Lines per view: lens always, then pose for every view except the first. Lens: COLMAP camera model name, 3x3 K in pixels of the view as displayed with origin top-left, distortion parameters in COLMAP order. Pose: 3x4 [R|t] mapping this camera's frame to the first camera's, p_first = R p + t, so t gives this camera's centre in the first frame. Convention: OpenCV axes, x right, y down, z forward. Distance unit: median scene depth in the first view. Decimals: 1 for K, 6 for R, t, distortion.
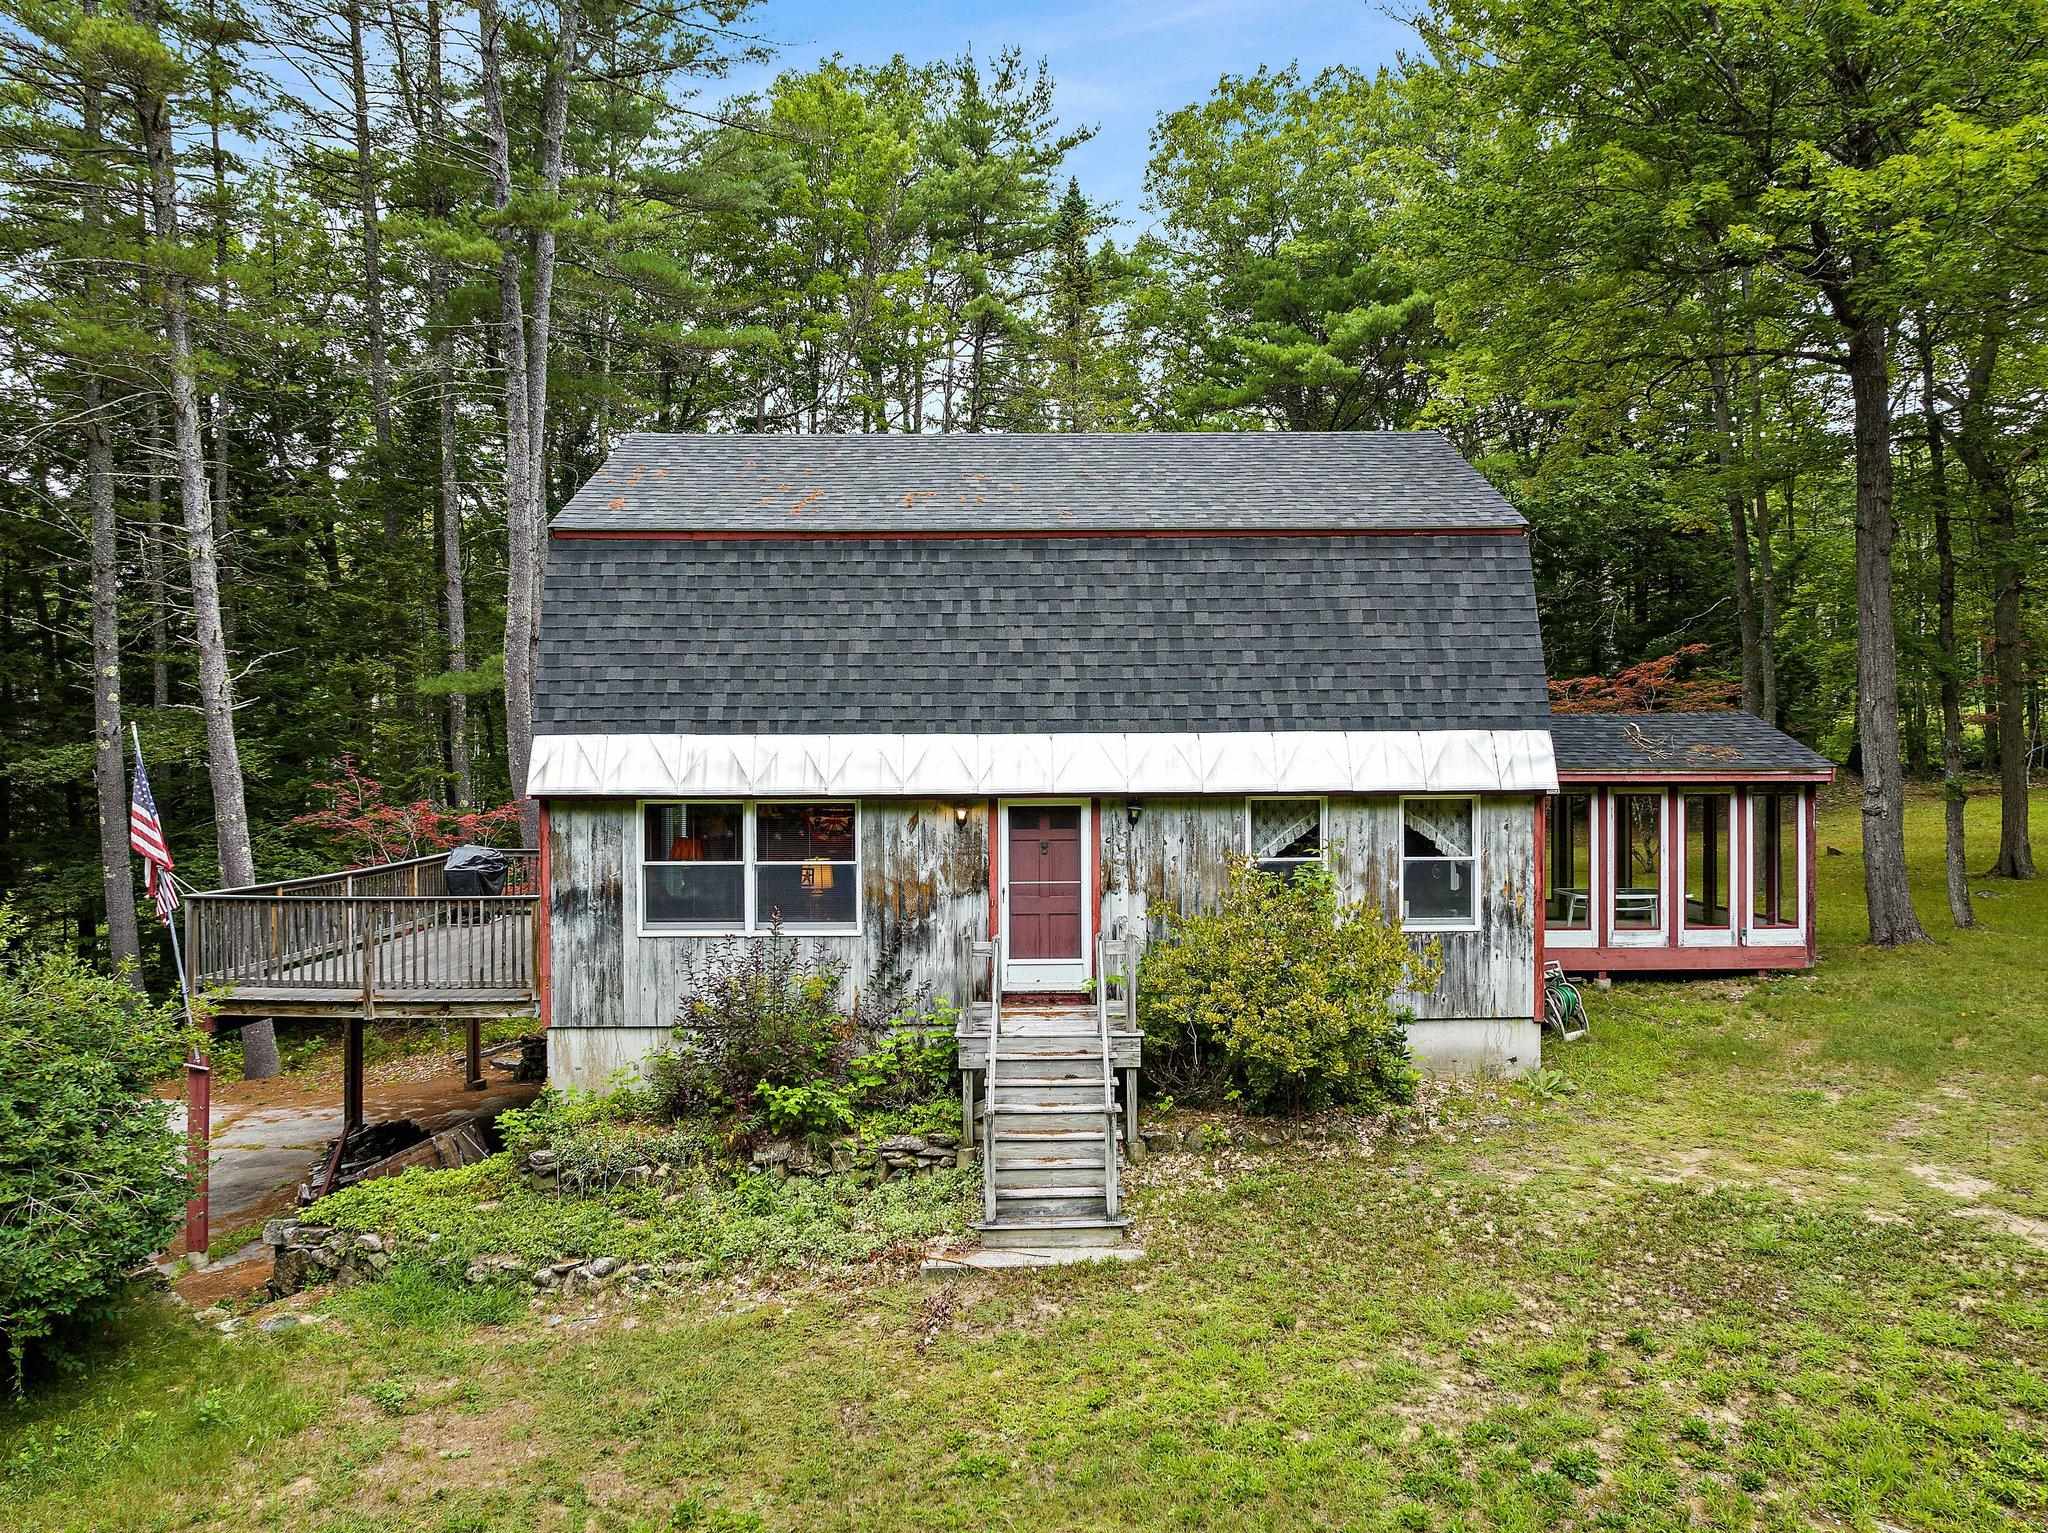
lens RADIAL K [[1419.4, 0, 1033.9], [0, 1419.4, 782.7], [0, 0, 1]] dist [-0.009673, -0.003698]
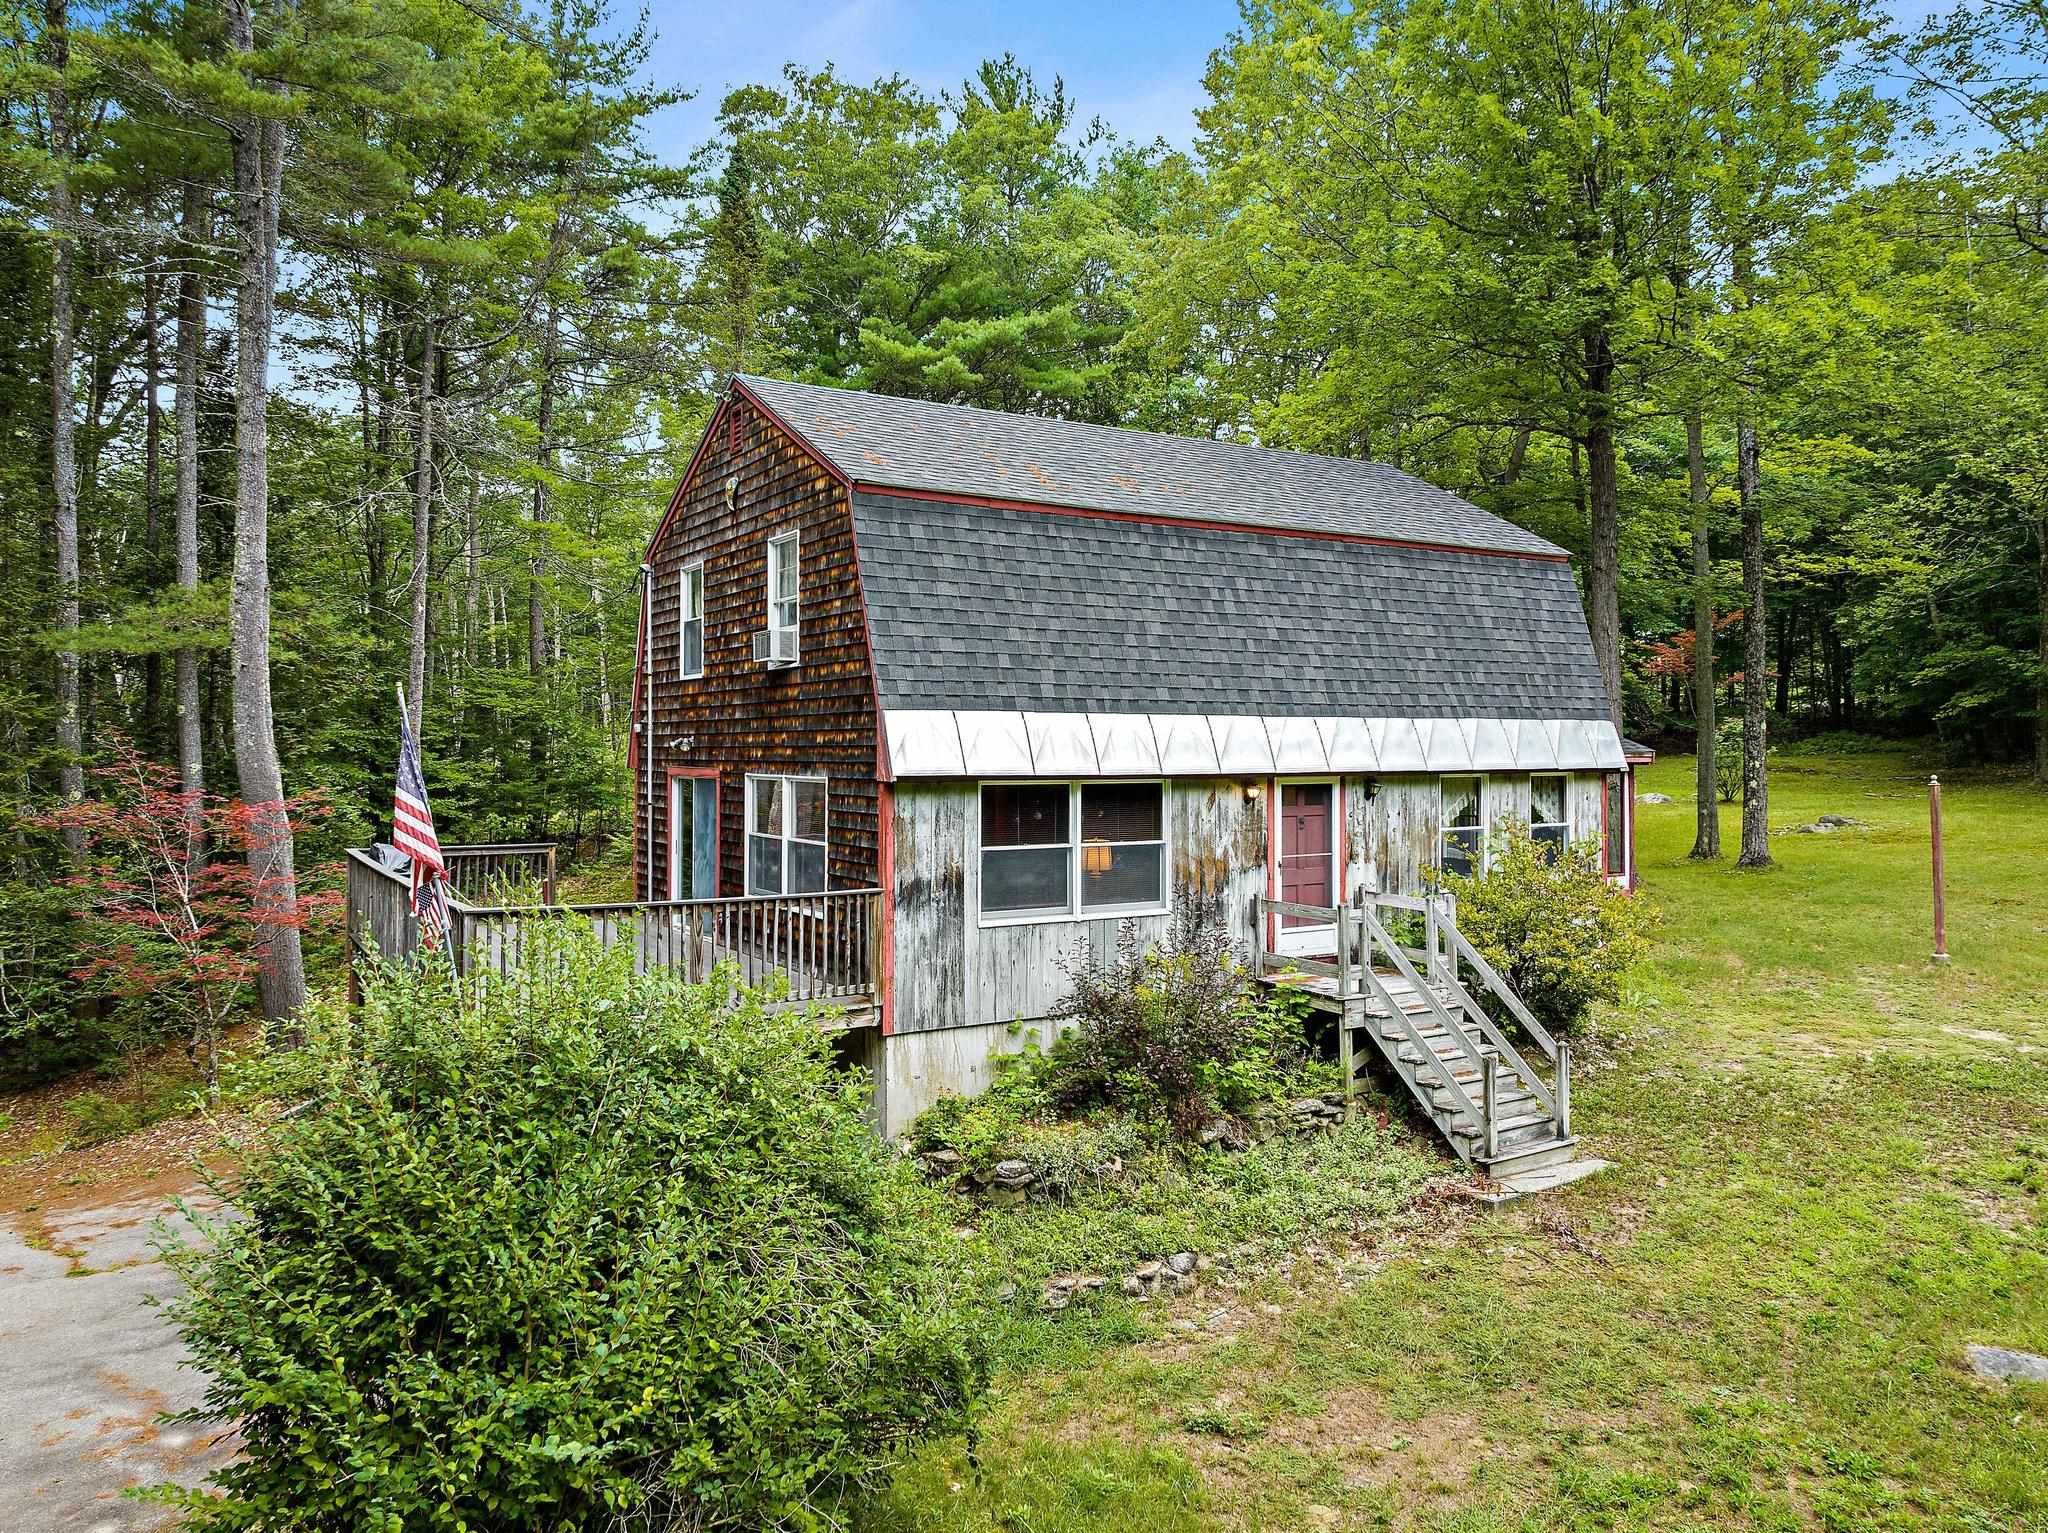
lens RADIAL K [[1419.4, 0, 1035.1], [0, 1419.4, 745.4], [0, 0, 1]] dist [-0.009673, -0.003698]
pose [[0.864193, 0.005469, 0.503132, -0.713861], [0.003628, 0.999847, -0.017100, 0.004830], [-0.503148, 0.016603, 0.864041, 0.172406]]
